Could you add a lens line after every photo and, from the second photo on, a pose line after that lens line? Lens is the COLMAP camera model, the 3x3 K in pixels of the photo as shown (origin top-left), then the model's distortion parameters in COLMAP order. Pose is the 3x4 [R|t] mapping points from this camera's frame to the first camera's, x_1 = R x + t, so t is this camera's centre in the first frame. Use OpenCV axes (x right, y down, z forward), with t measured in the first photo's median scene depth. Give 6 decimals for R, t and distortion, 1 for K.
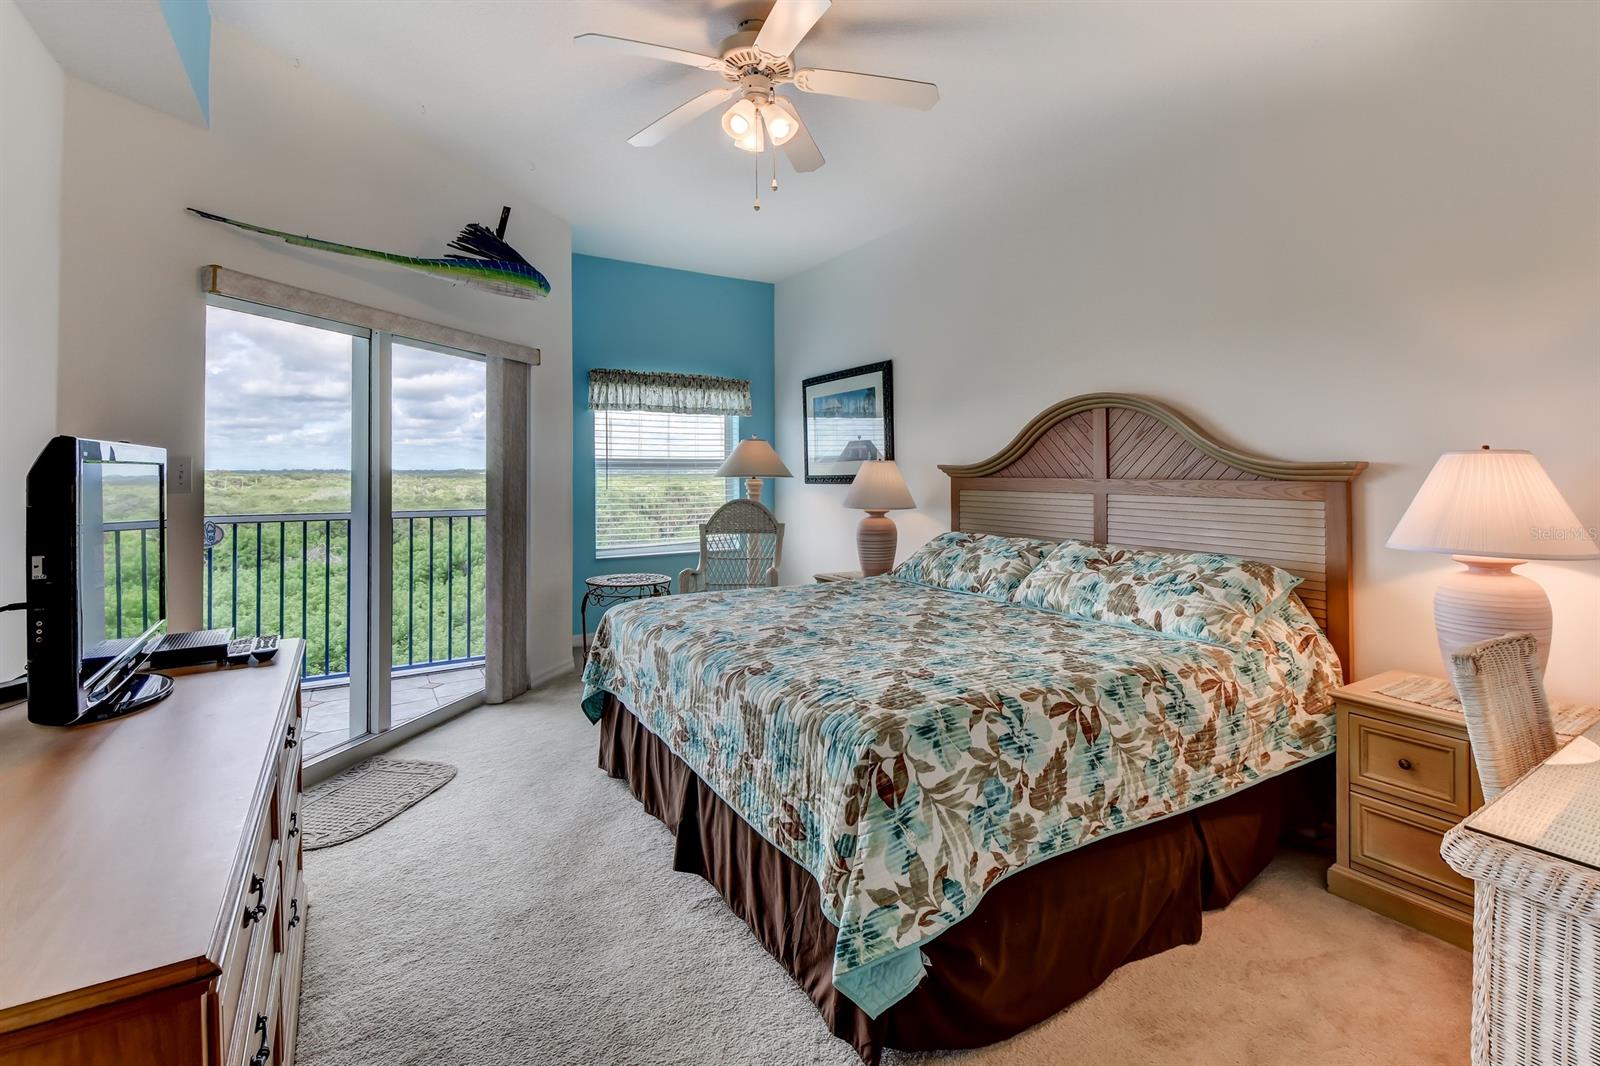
lens RADIAL K [[706.6, 0, 795.4], [0, 706.6, 473.1], [0, 0, 1]] dist [0.001273, -0.007585]
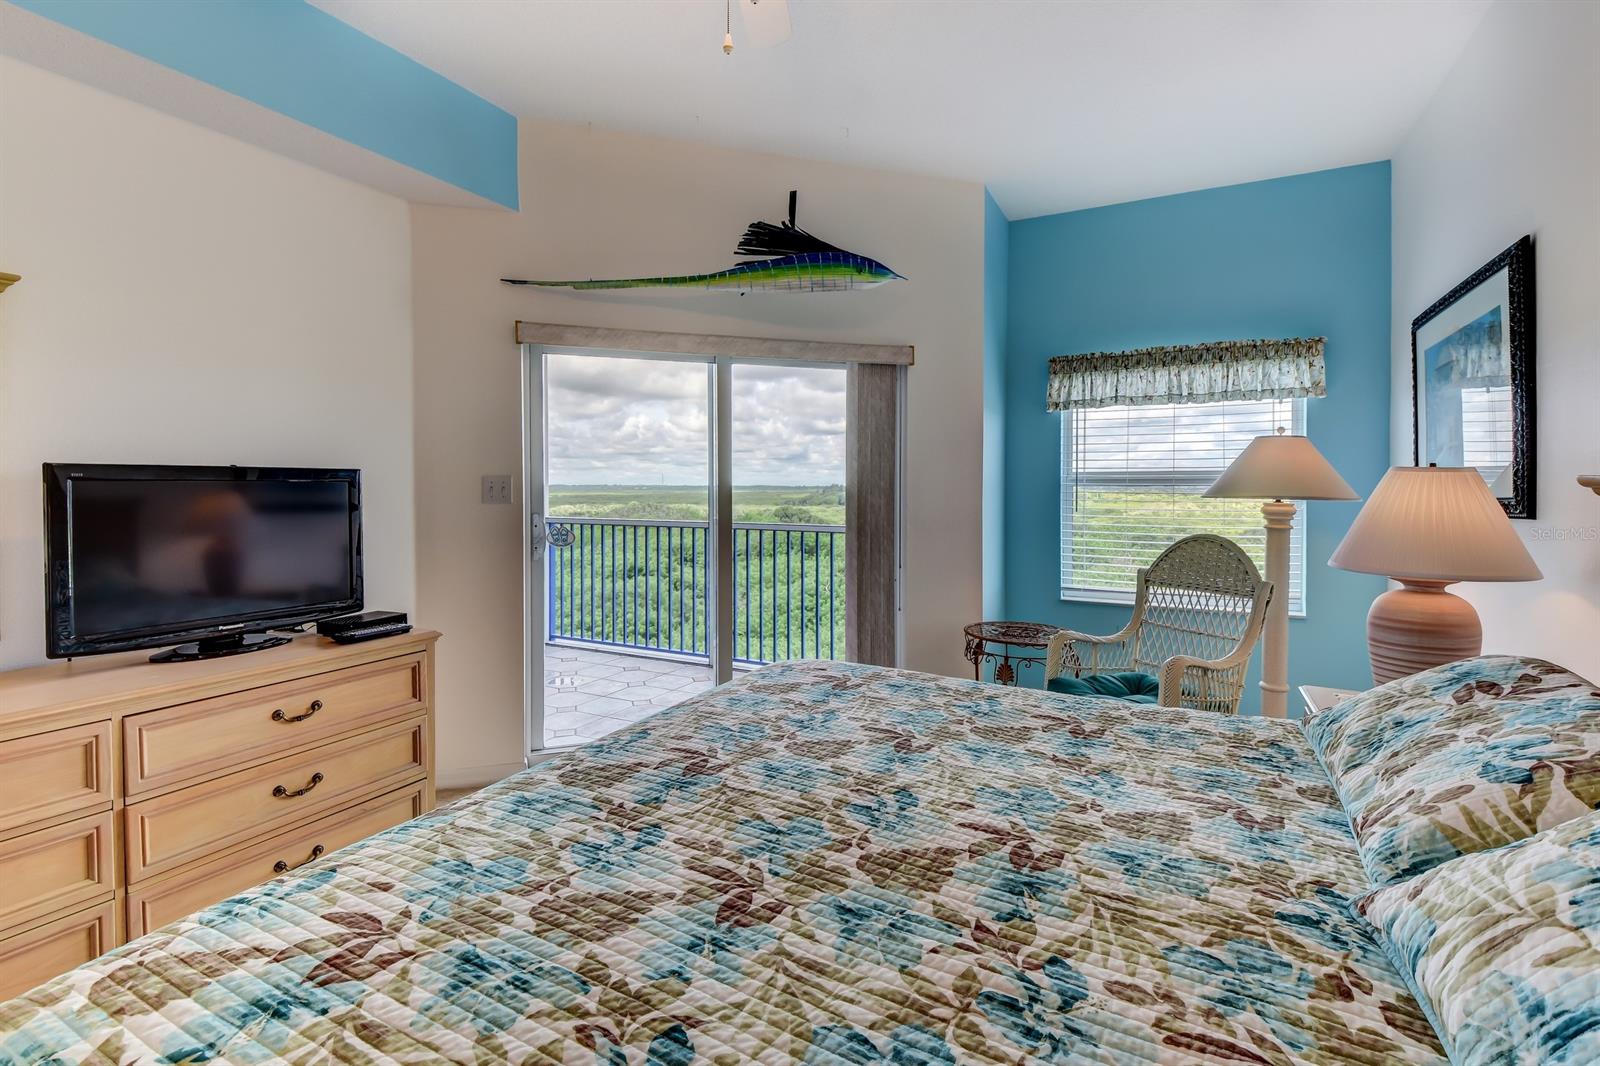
lens RADIAL K [[706.6, 0, 799.3], [0, 706.6, 500.3], [0, 0, 1]] dist [0.001273, -0.007585]
pose [[0.524375, 0.019963, -0.851253, 0.344270], [-0.008804, 0.999799, 0.018024, -0.001036], [0.851442, -0.001957, 0.524446, 0.501369]]
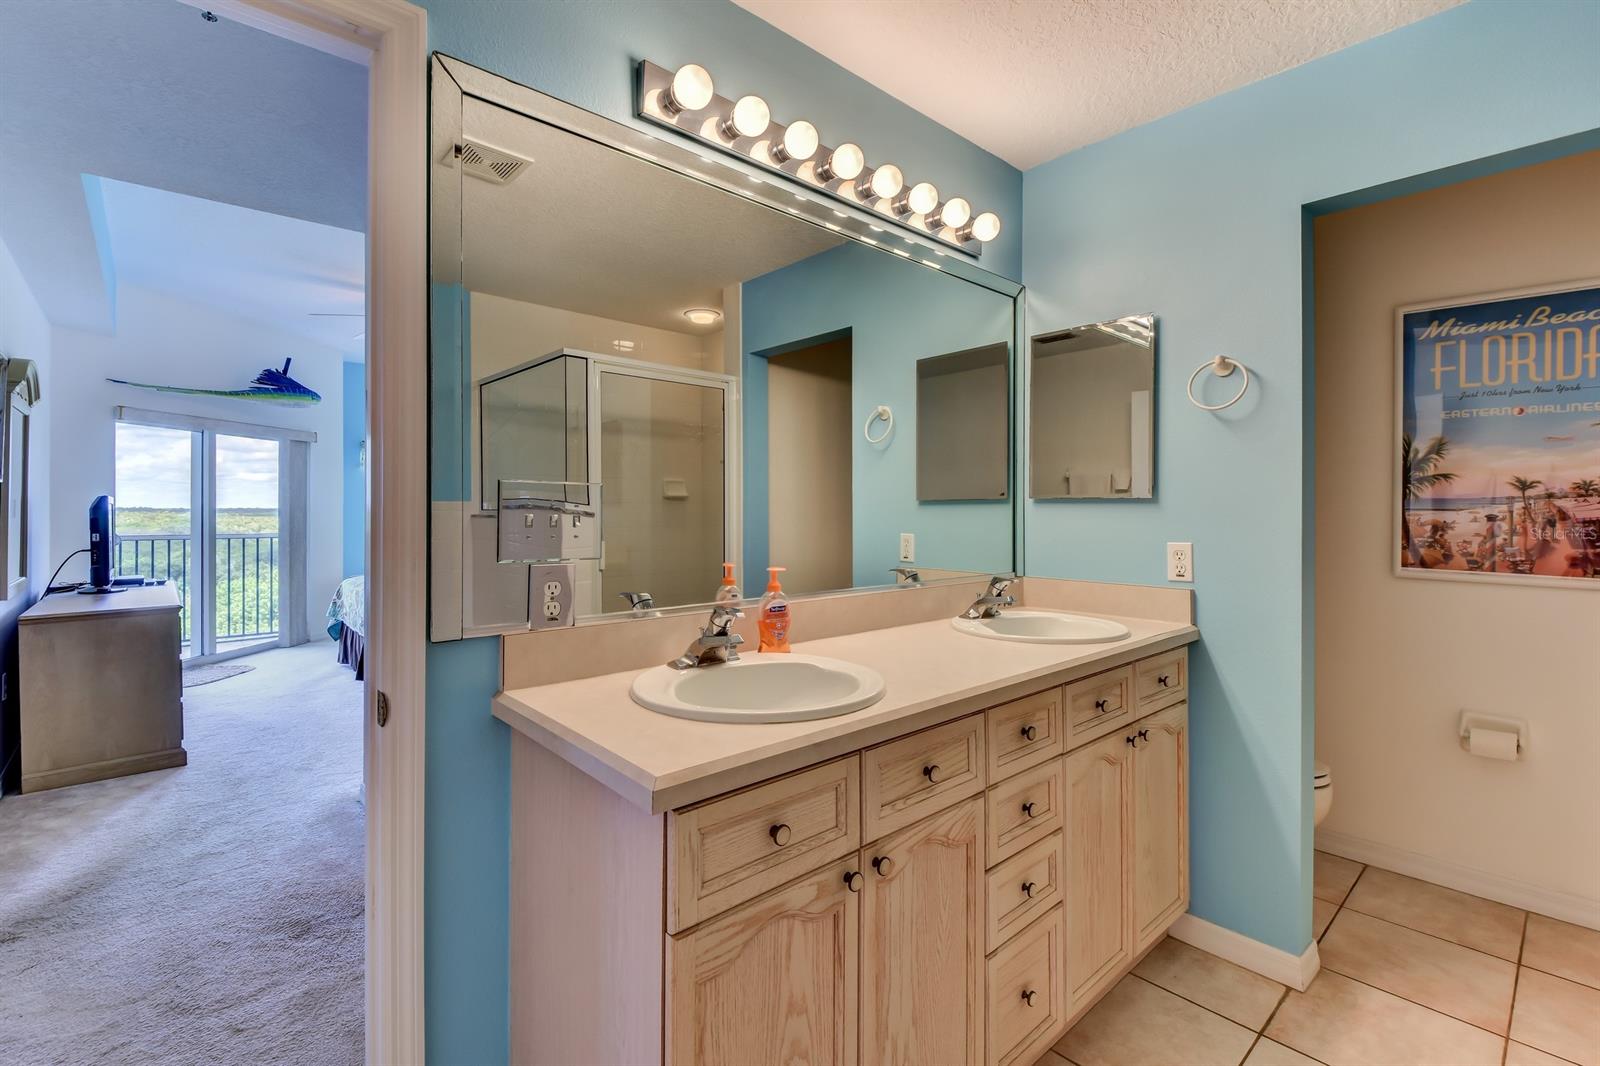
lens RADIAL K [[706.6, 0, 786.7], [0, 706.6, 517.3], [0, 0, 1]] dist [0.001273, -0.007585]
pose [[0.985811, 0.002430, 0.167839, 0.488026], [-0.003494, 0.999976, 0.006040, 0.005470], [-0.167821, -0.006540, 0.985796, -0.884445]]
